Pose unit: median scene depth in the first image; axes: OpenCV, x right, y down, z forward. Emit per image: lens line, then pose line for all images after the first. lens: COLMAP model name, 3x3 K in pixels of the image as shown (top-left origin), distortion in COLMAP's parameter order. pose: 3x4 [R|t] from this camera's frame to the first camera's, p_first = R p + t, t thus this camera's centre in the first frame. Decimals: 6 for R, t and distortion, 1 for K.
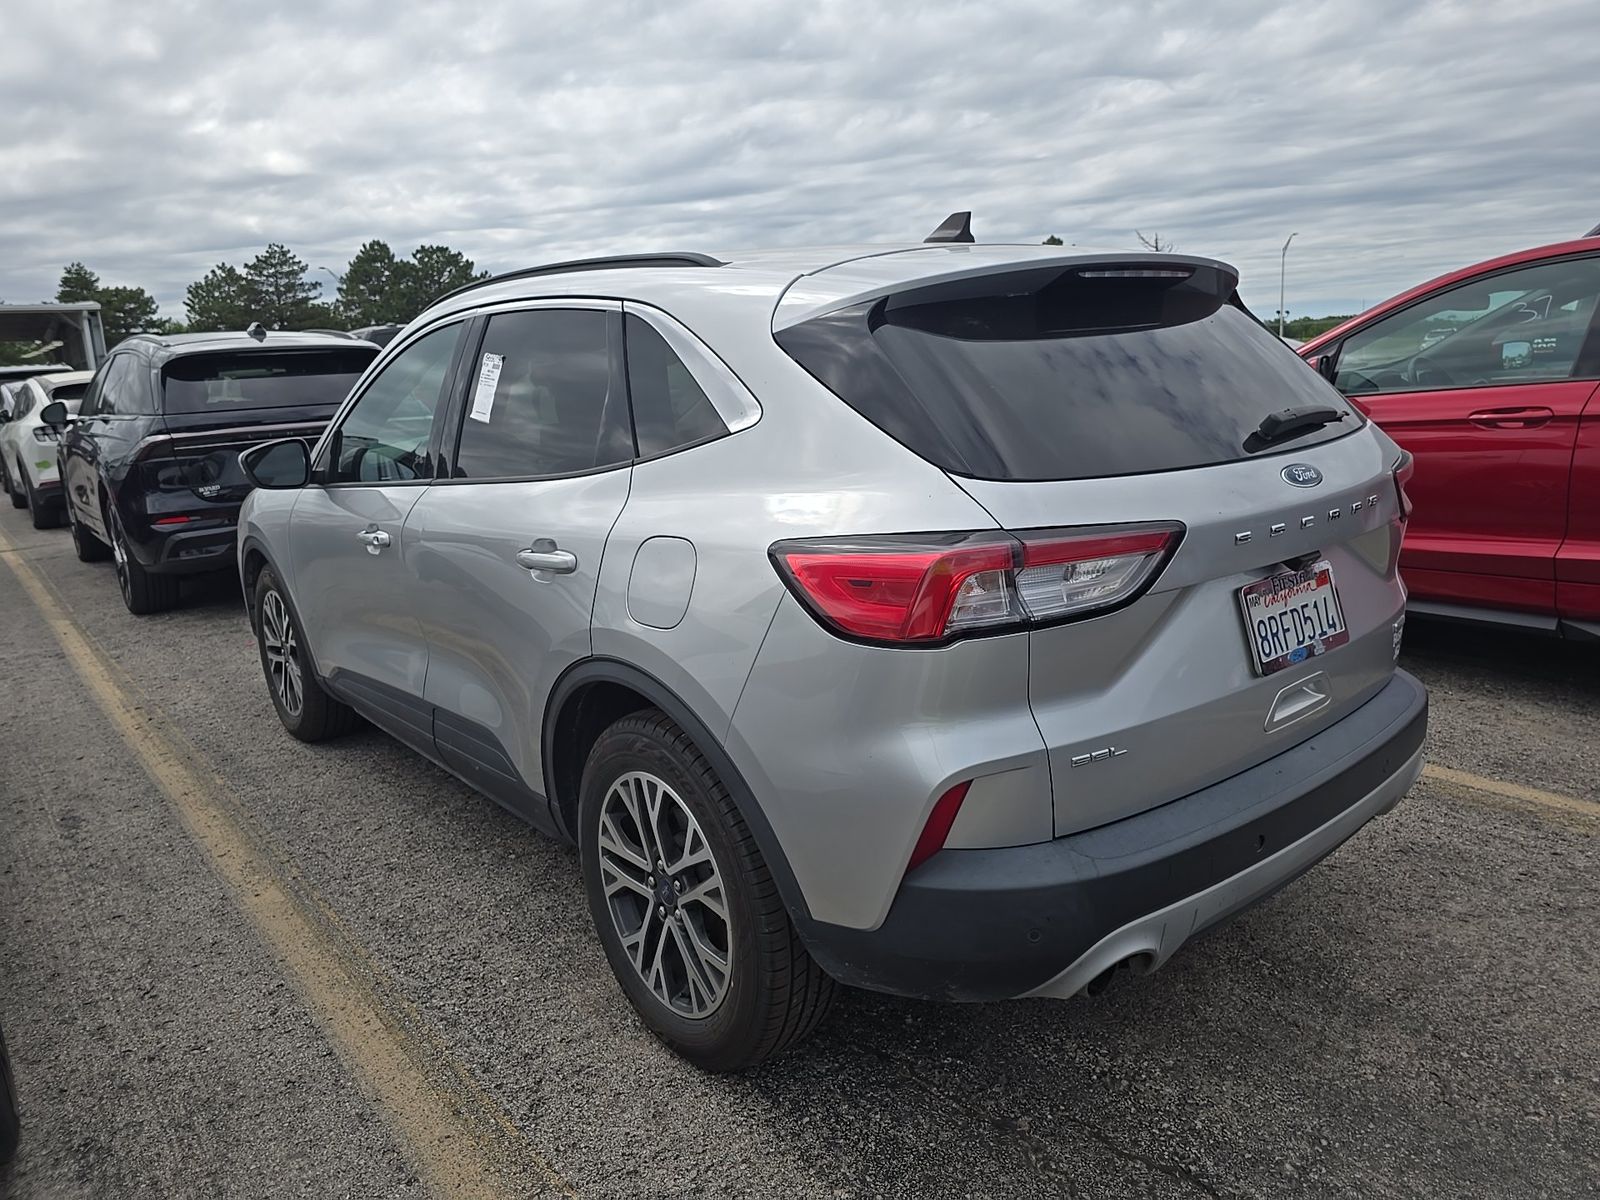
lens RADIAL K [[1130.3, 0, 814.5], [0, 1130.3, 596.3], [0, 0, 1]] dist [0.068165, -0.065480]
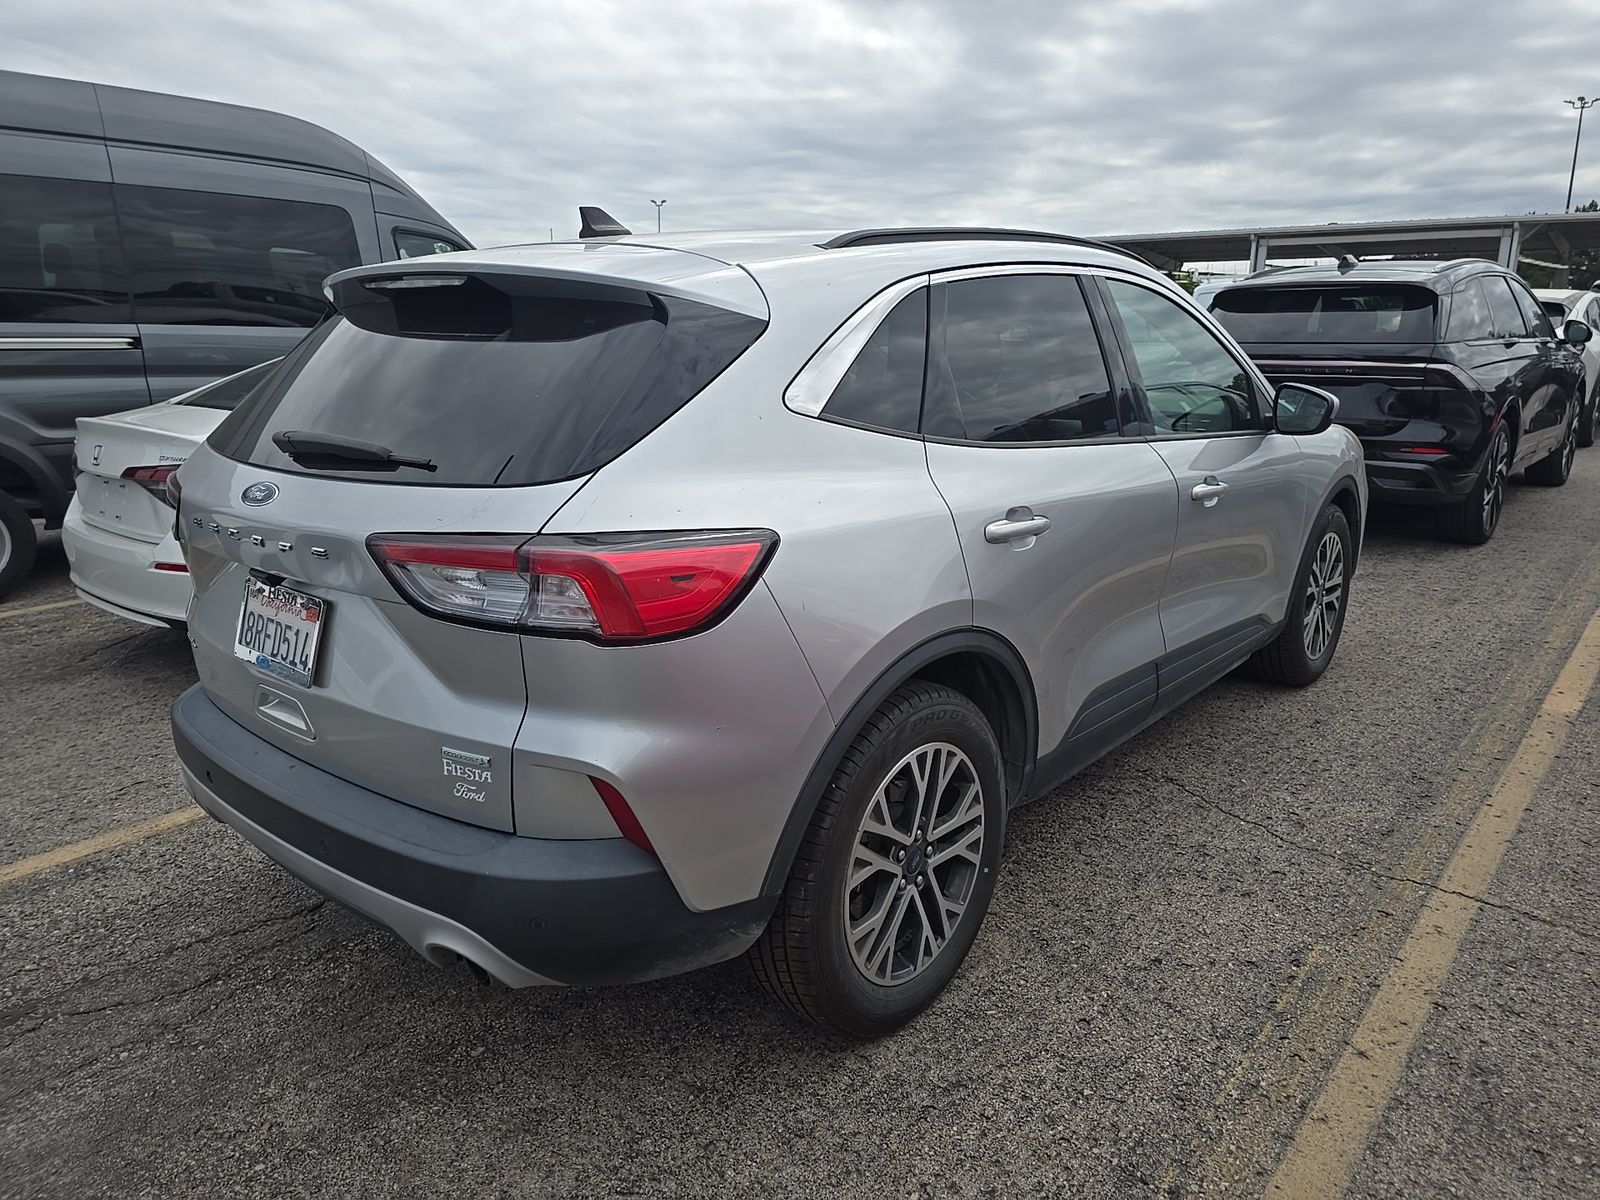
lens RADIAL K [[1151.2, 0, 800.0], [0, 1151.2, 600.0], [0, 0, 1]] dist [0.064532, -0.065960]
pose [[0.133085, 0.291307, -0.947327, 0.109605], [-0.208003, 0.942752, 0.260678, -0.028259], [0.969032, 0.162355, 0.186059, 0.093869]]
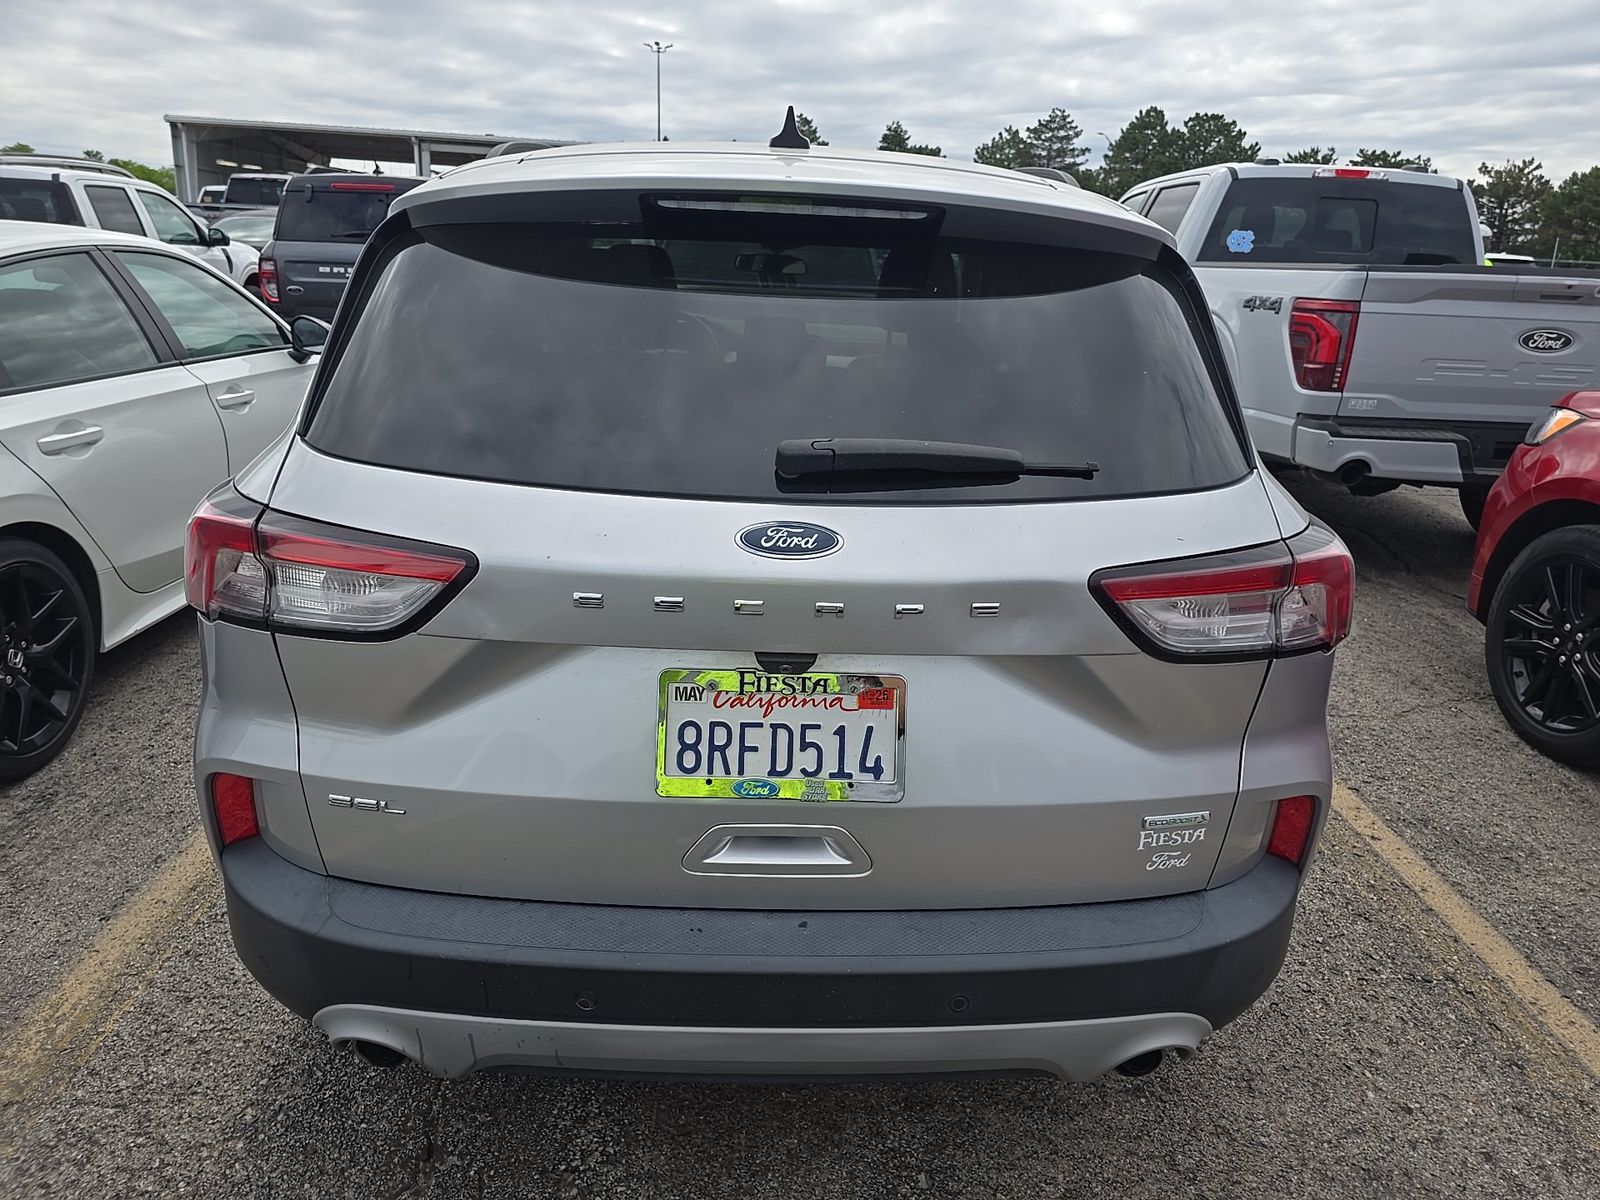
lens RADIAL K [[1130.3, 0, 814.5], [0, 1130.3, 596.3], [0, 0, 1]] dist [0.068165, -0.065480]
pose [[0.777918, 0.275095, -0.564949, 0.059935], [-0.215452, 0.961347, 0.171444, -0.013888], [0.590275, -0.011650, 0.807118, 0.034316]]
